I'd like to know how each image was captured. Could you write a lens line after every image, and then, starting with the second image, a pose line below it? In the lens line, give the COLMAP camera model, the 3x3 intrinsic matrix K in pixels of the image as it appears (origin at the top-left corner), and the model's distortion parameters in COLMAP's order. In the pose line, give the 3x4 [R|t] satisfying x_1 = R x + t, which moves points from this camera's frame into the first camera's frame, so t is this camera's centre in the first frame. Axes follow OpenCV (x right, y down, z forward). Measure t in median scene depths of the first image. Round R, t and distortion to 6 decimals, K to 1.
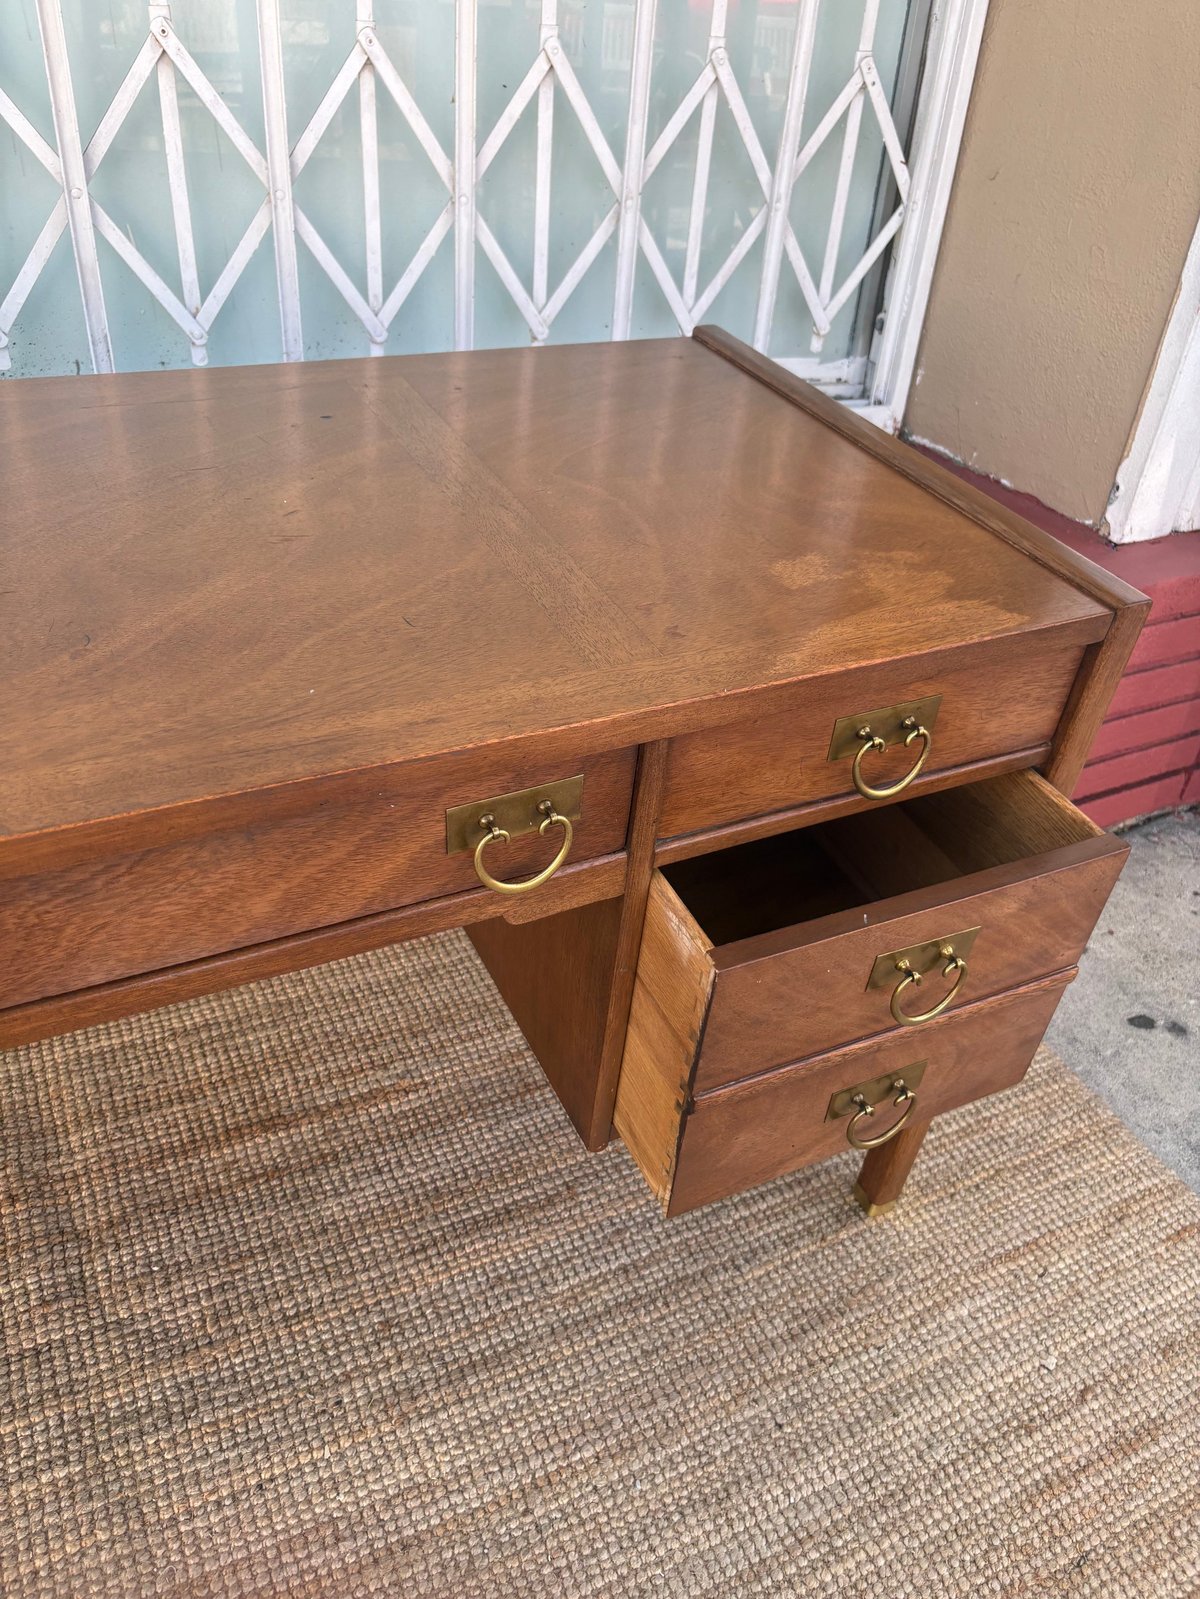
lens RADIAL K [[1225.5, 0, 596.0], [0, 1225.5, 814.9], [0, 0, 1]] dist [0.034446, -0.040034]
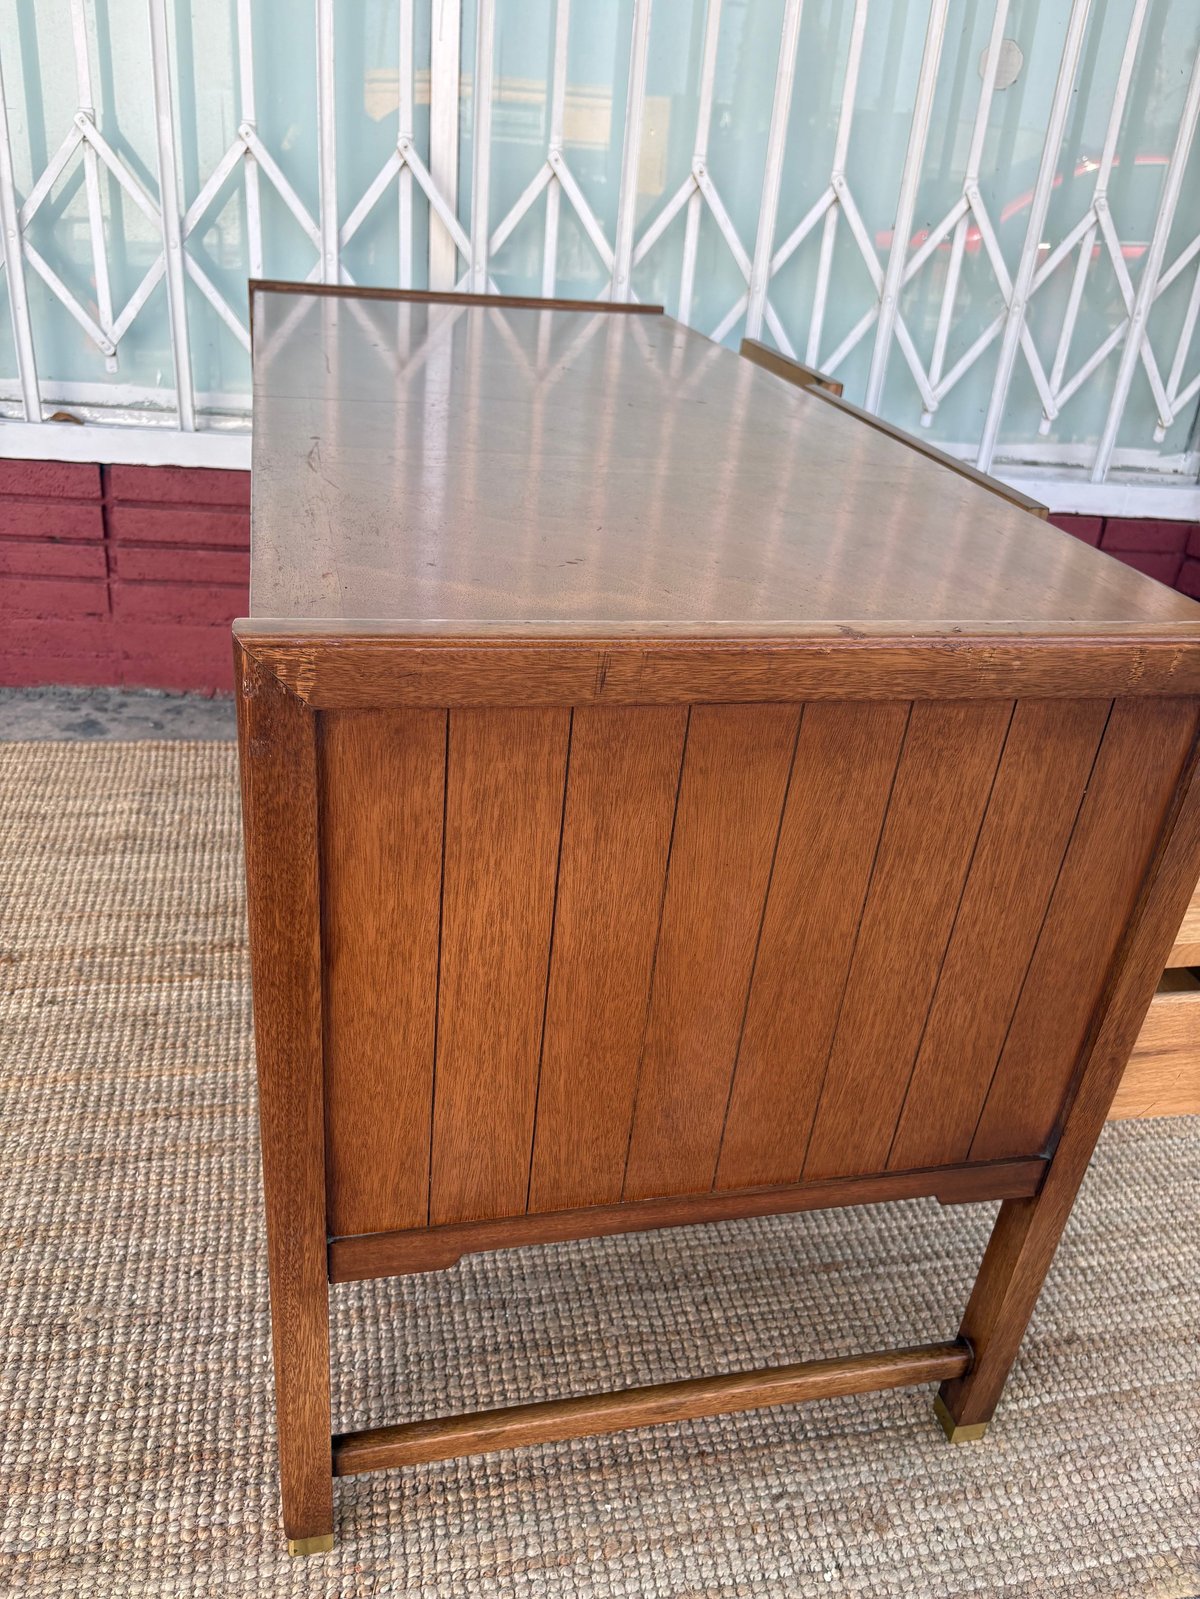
lens RADIAL K [[1225.5, 0, 588.1], [0, 1225.5, 809.8], [0, 0, 1]] dist [0.034446, -0.040034]
pose [[0.971155, 0.106566, -0.213310, -0.108472], [-0.142751, 0.976390, -0.162128, 0.404804], [0.190996, 0.187902, 0.963438, -0.321331]]
